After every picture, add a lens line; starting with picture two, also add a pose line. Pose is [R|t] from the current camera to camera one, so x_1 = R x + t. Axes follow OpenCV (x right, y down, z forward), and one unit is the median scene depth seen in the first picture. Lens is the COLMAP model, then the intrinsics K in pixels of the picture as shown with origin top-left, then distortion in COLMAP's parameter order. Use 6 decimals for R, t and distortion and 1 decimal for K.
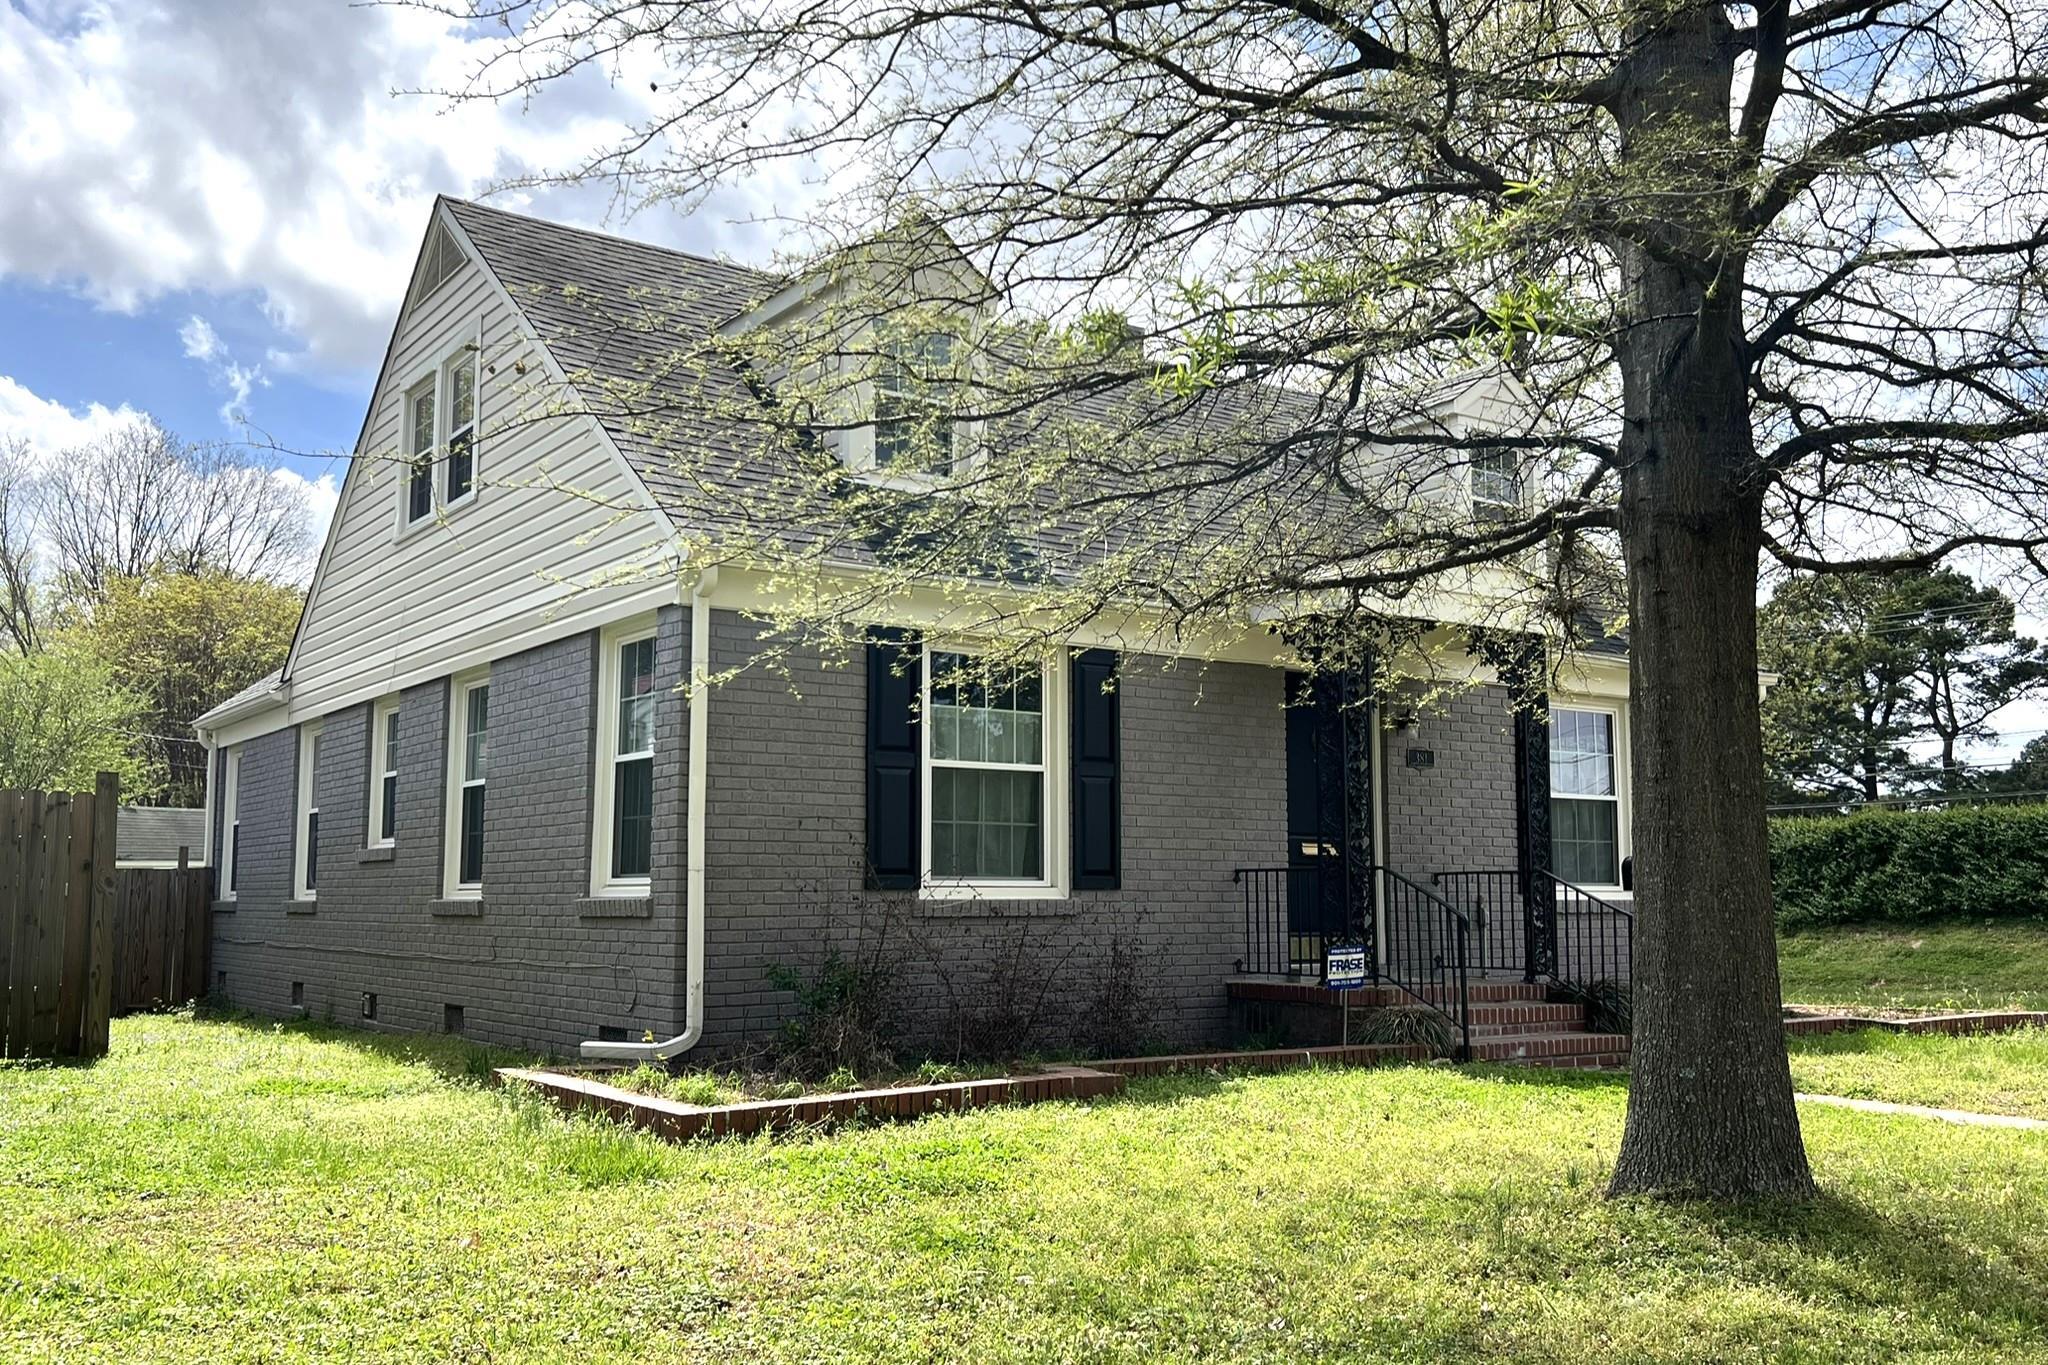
lens RADIAL K [[1844.4, 0, 1027.2], [0, 1844.4, 685.4], [0, 0, 1]] dist [0.011856, 0.001474]
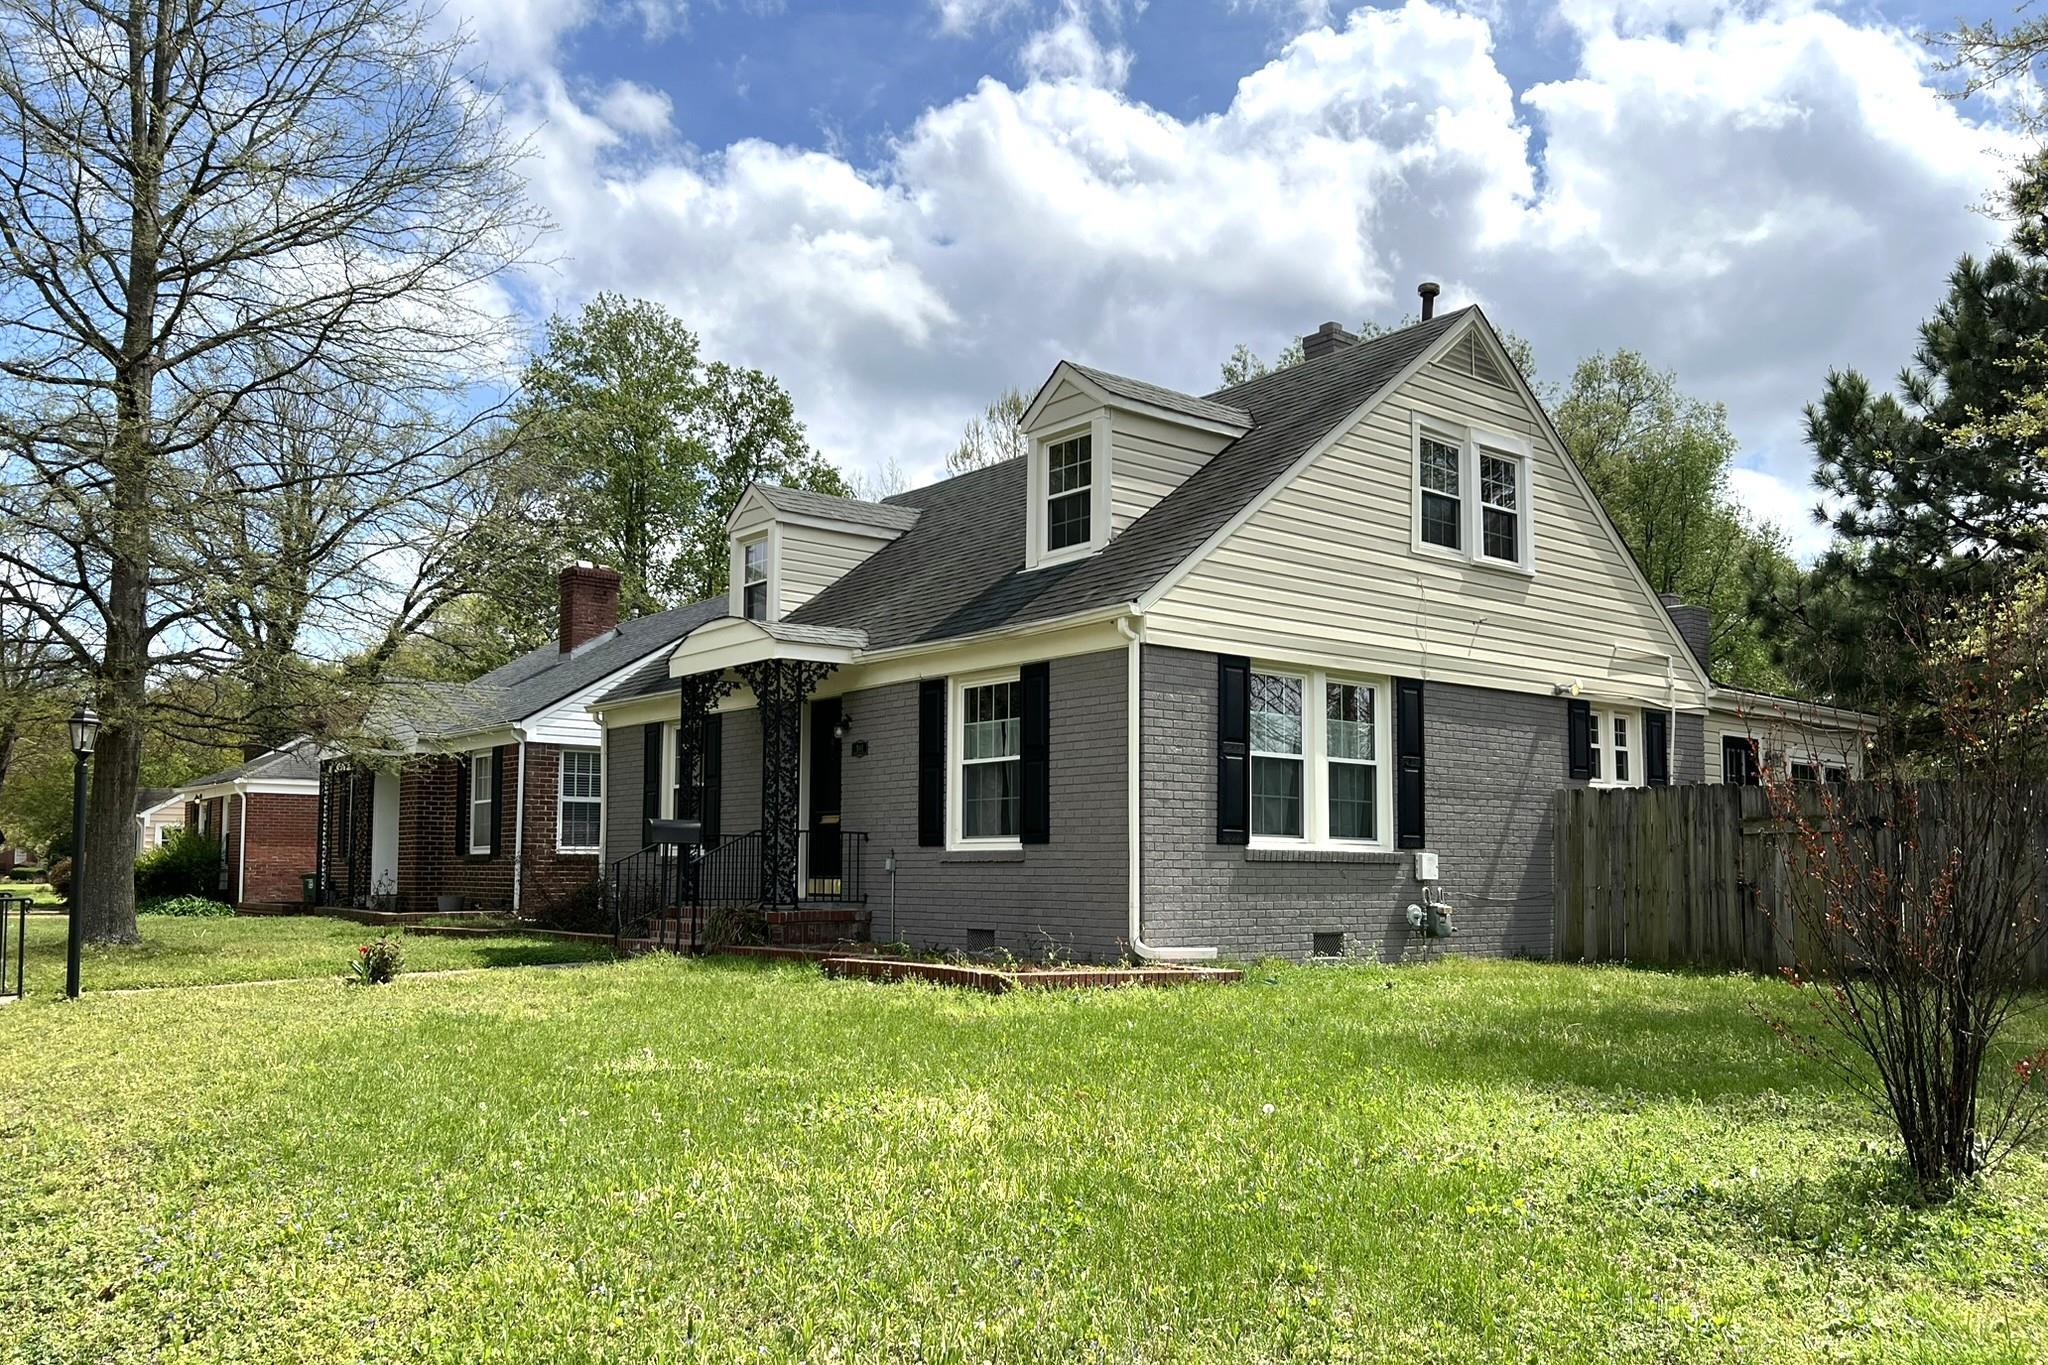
lens RADIAL K [[1560.9, 0, 1029.9], [0, 1560.9, 745.1], [0, 0, 1]] dist [0.062073, -0.004102]
pose [[0.074590, -0.073372, -0.994511, 1.603779], [0.122700, 0.990387, -0.063865, 0.146878], [0.989637, -0.117262, 0.082876, 1.194347]]
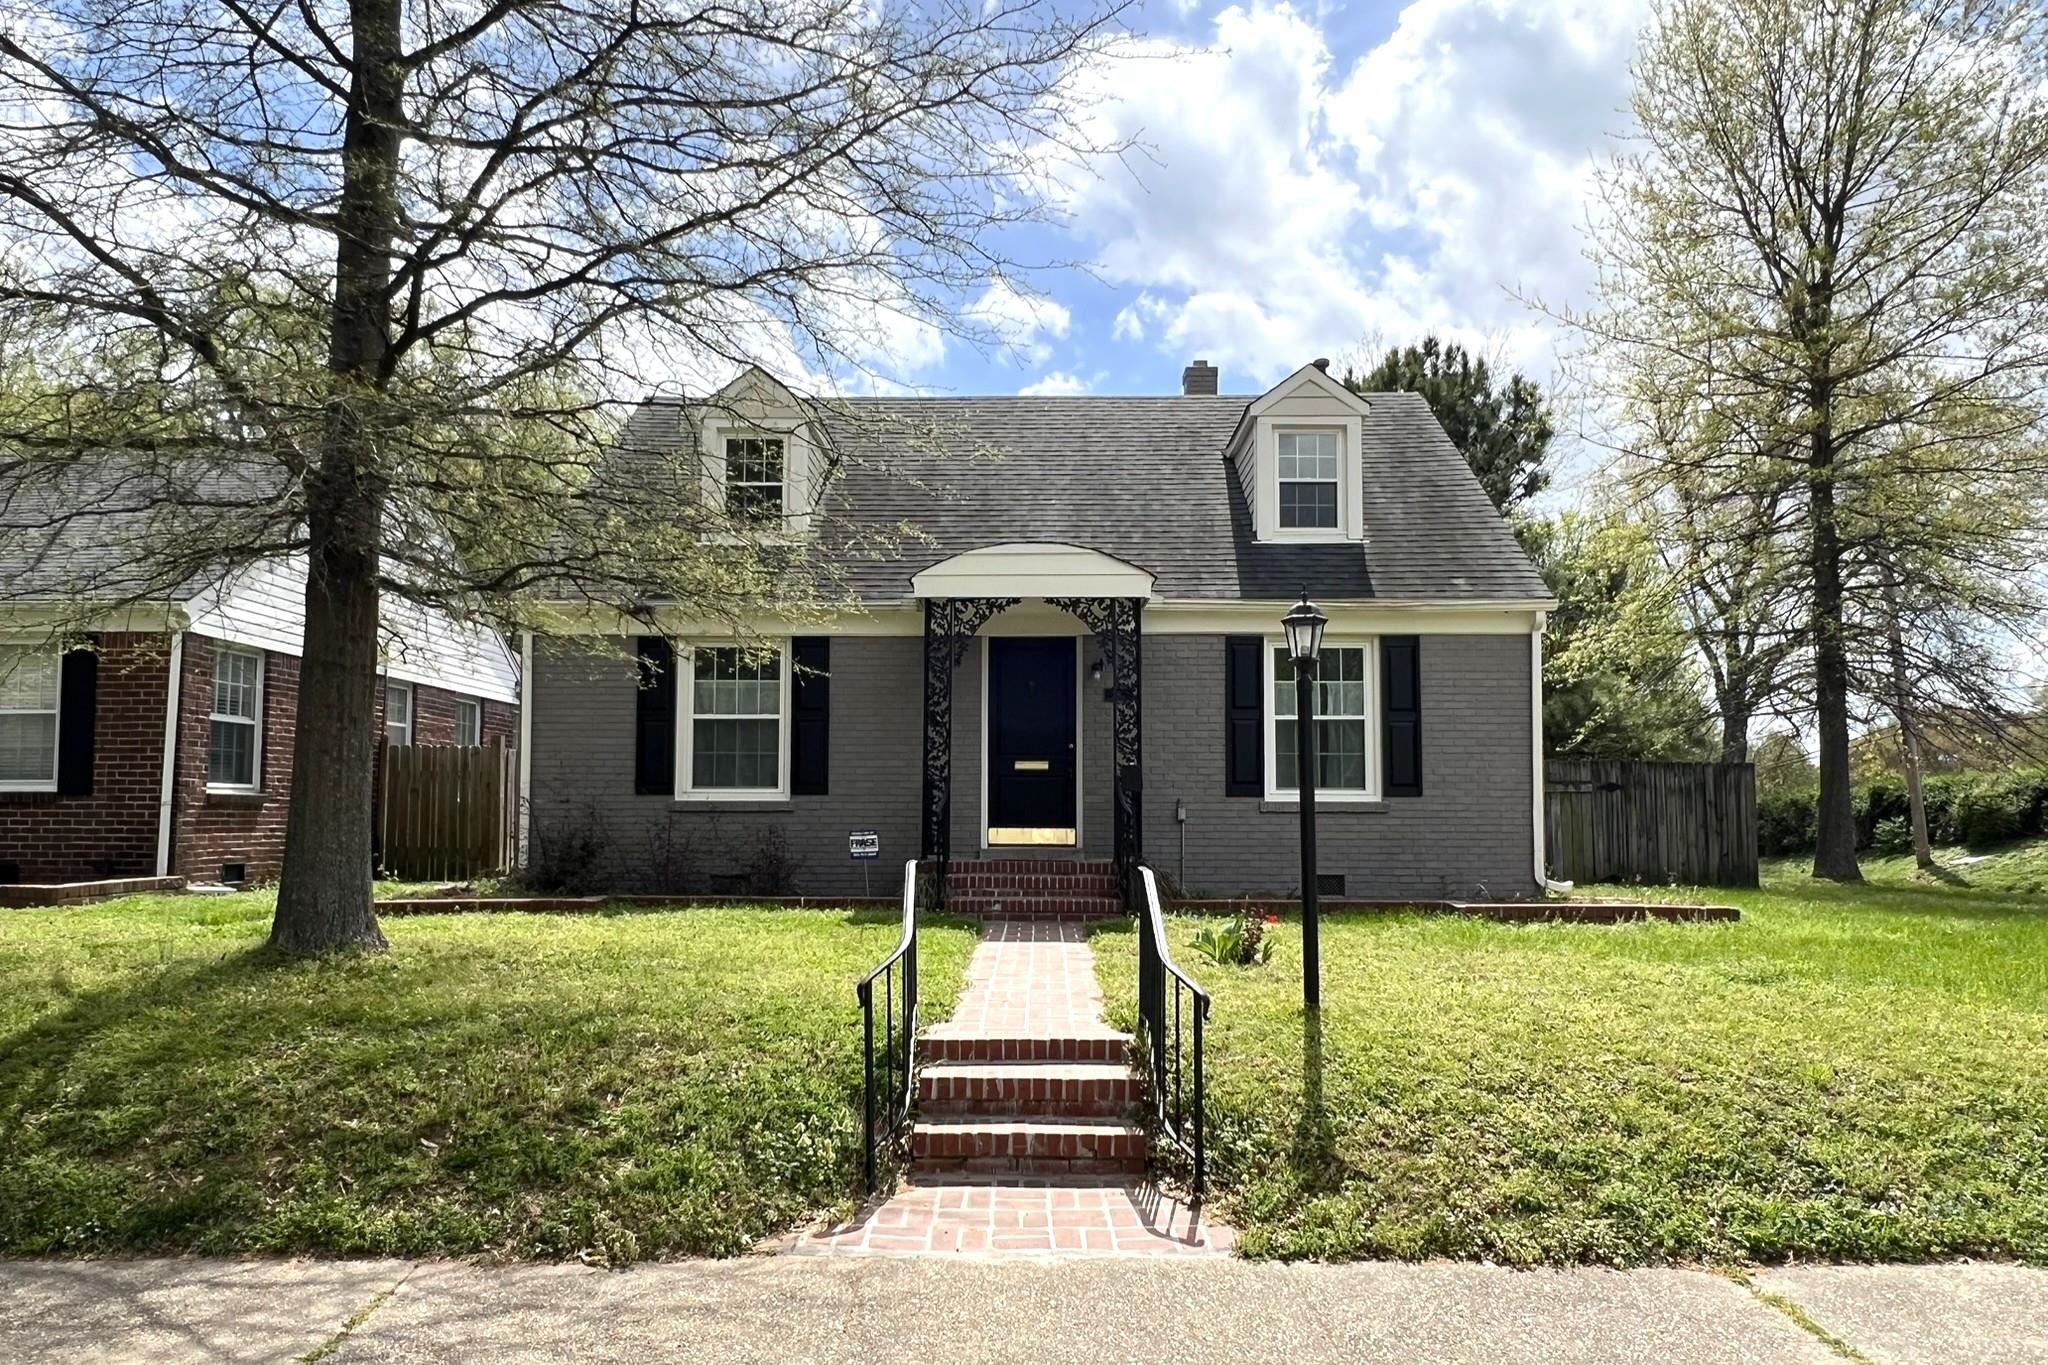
lens RADIAL K [[1499.8, 0, 1016.5], [0, 1499.8, 671.4], [0, 0, 1]] dist [-0.032599, 0.002379]
pose [[0.807097, -0.053330, -0.588005, 0.922005], [0.066898, 0.997759, 0.001332, 0.017899], [0.586616, -0.040411, 0.808856, 0.087656]]
